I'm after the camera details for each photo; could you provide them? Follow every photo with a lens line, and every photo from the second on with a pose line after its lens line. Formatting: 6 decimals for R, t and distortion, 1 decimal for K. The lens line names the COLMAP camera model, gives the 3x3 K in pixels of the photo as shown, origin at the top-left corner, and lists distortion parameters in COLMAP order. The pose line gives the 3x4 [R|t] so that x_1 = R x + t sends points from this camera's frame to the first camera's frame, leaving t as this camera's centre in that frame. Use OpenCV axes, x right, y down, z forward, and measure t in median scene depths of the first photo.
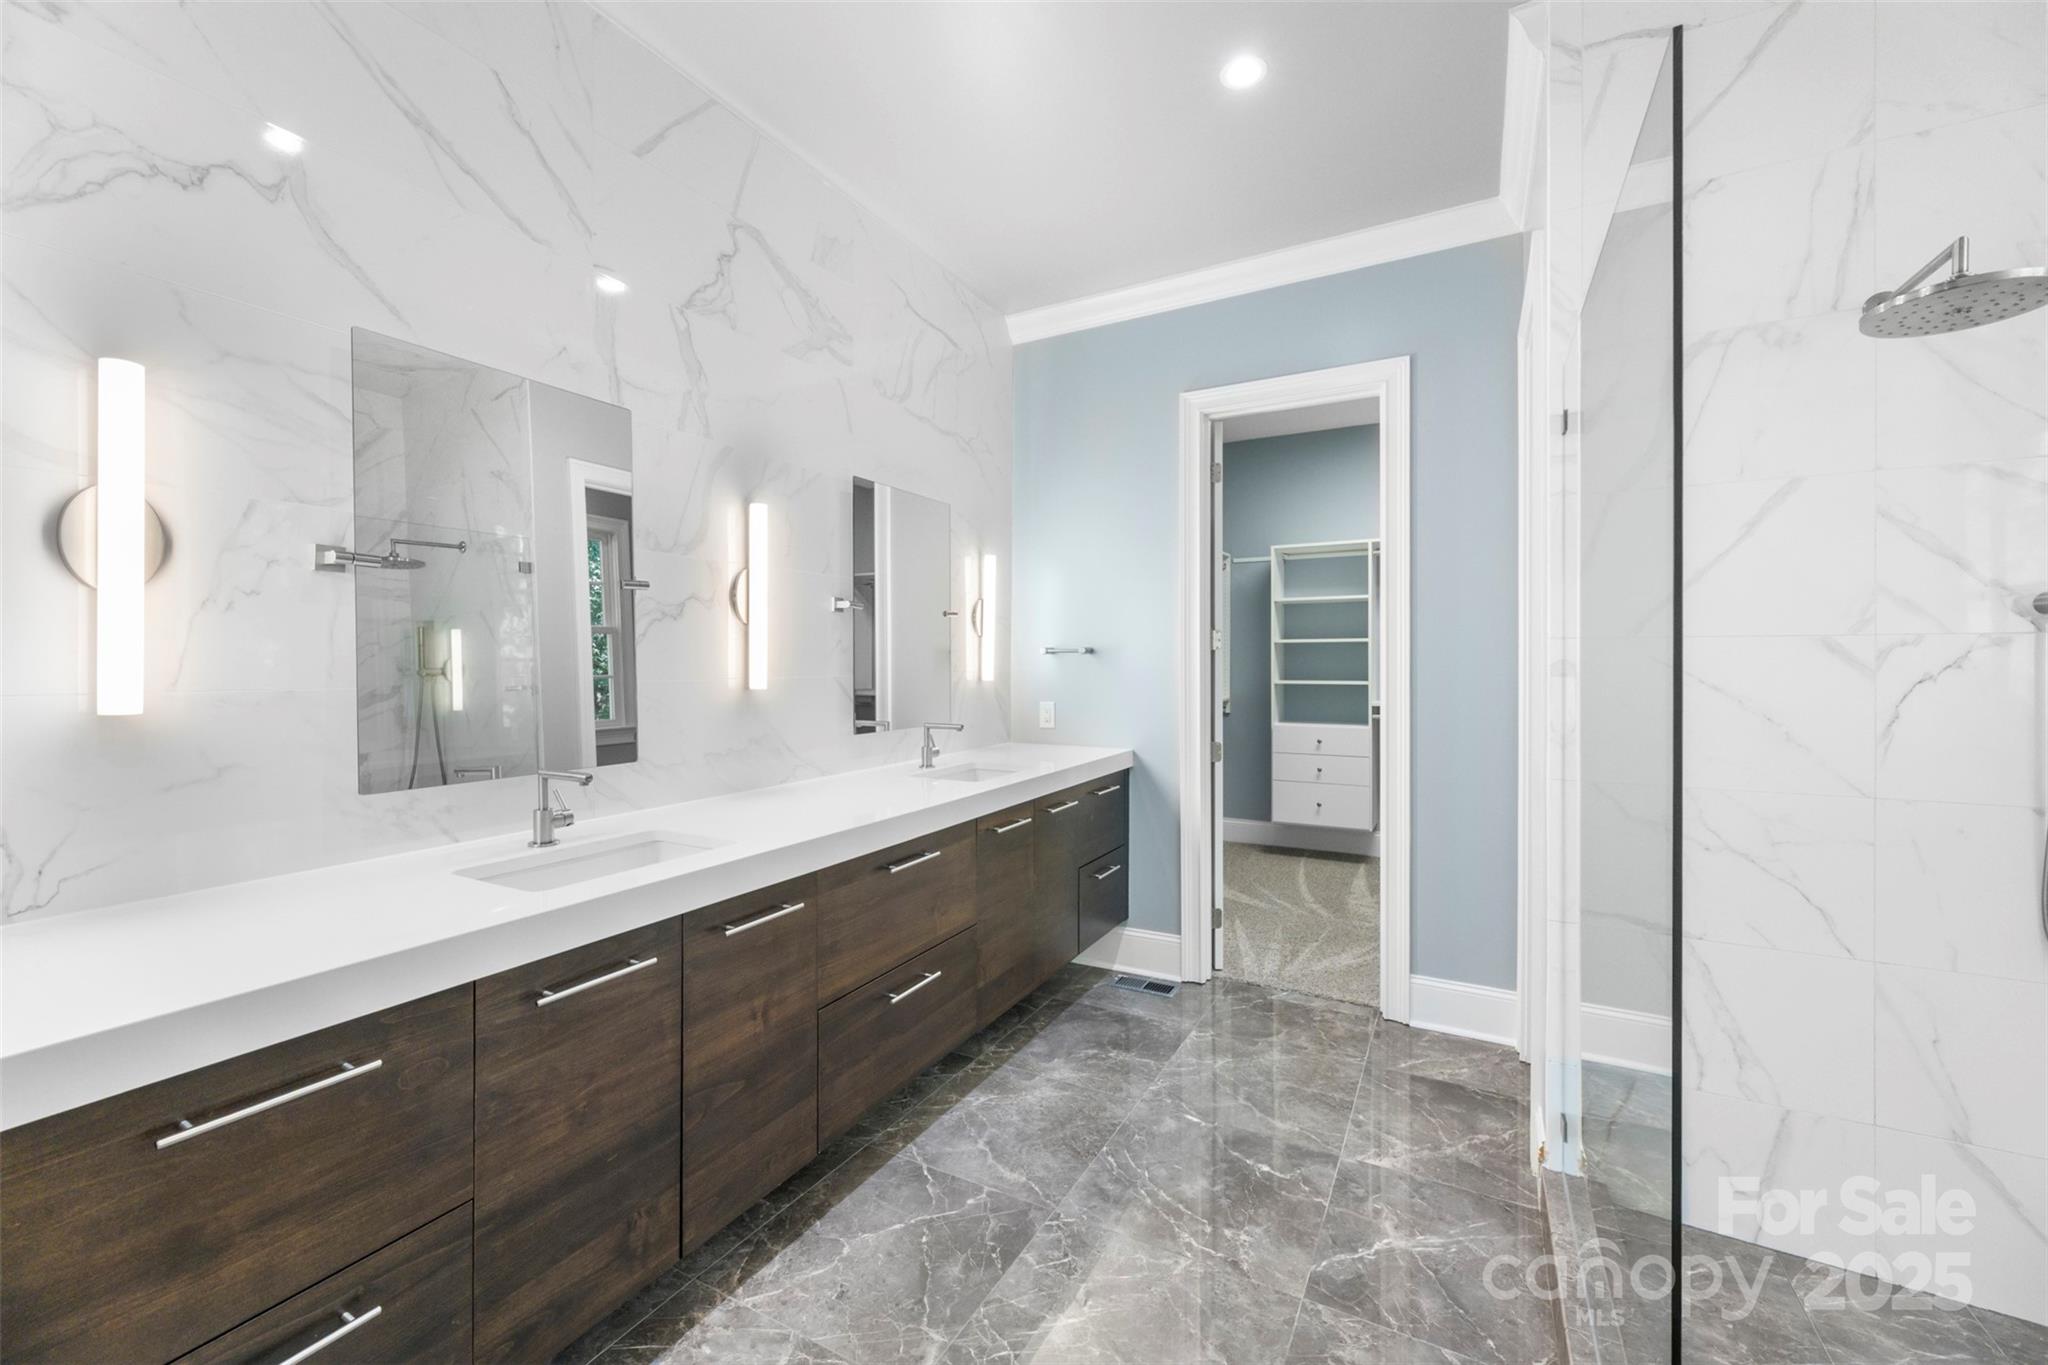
lens RADIAL K [[819.7, 0, 1024.5], [0, 819.7, 669.6], [0, 0, 1]] dist [0.003056, -0.000319]
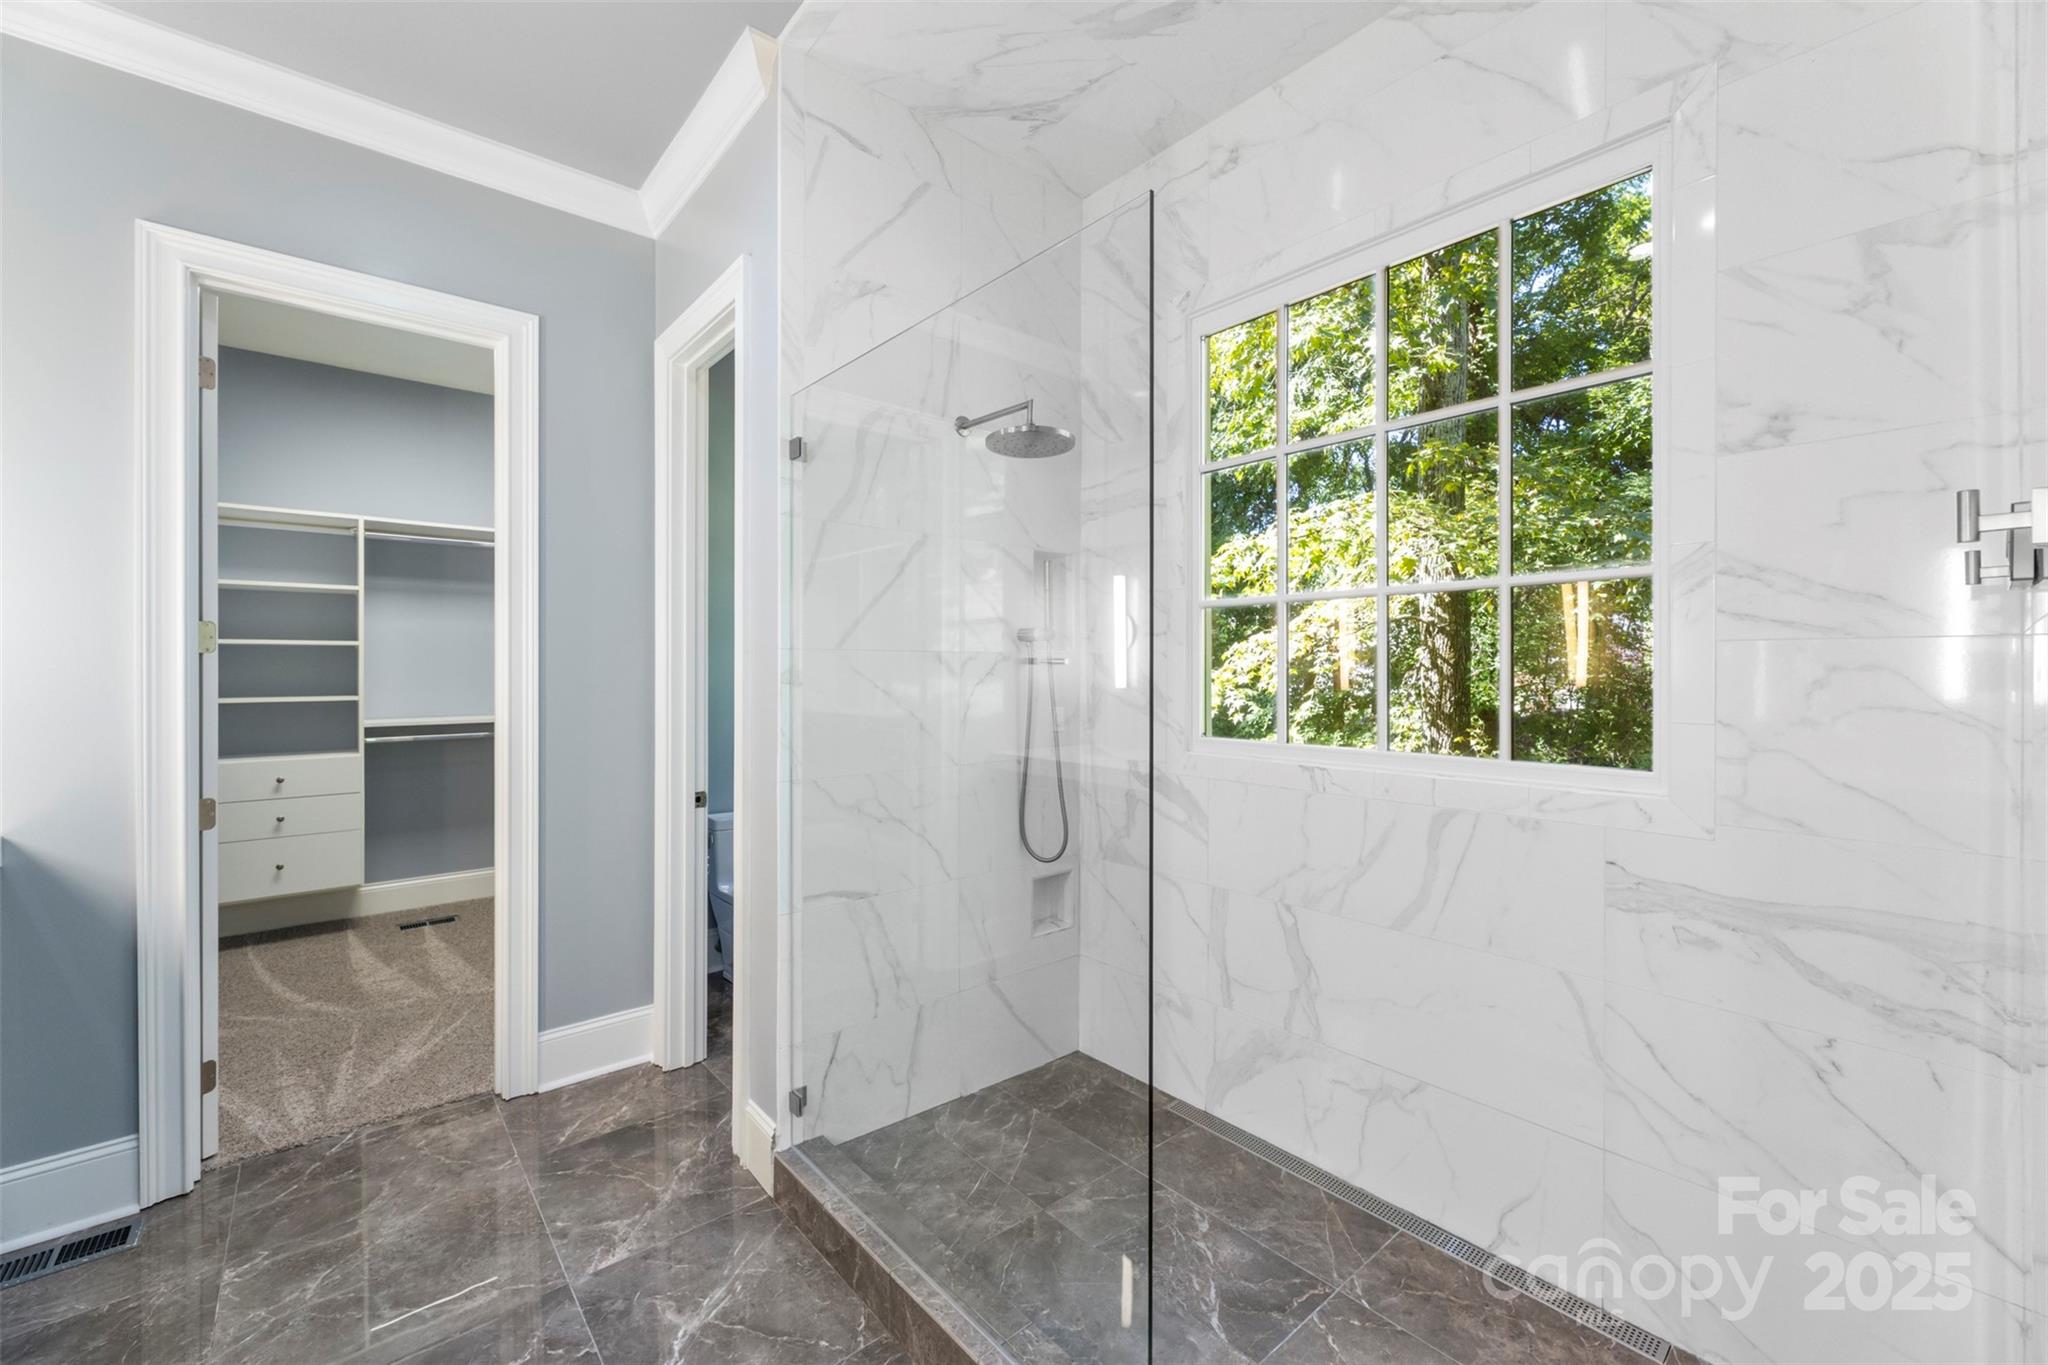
lens RADIAL K [[819.7, 0, 1022.8], [0, 819.7, 673.7], [0, 0, 1]] dist [0.003056, -0.000319]
pose [[0.360169, -0.005049, 0.932873, -0.149075], [0.010964, 0.999939, 0.001179, -0.001964], [-0.932823, 0.009803, 0.360202, 0.209748]]
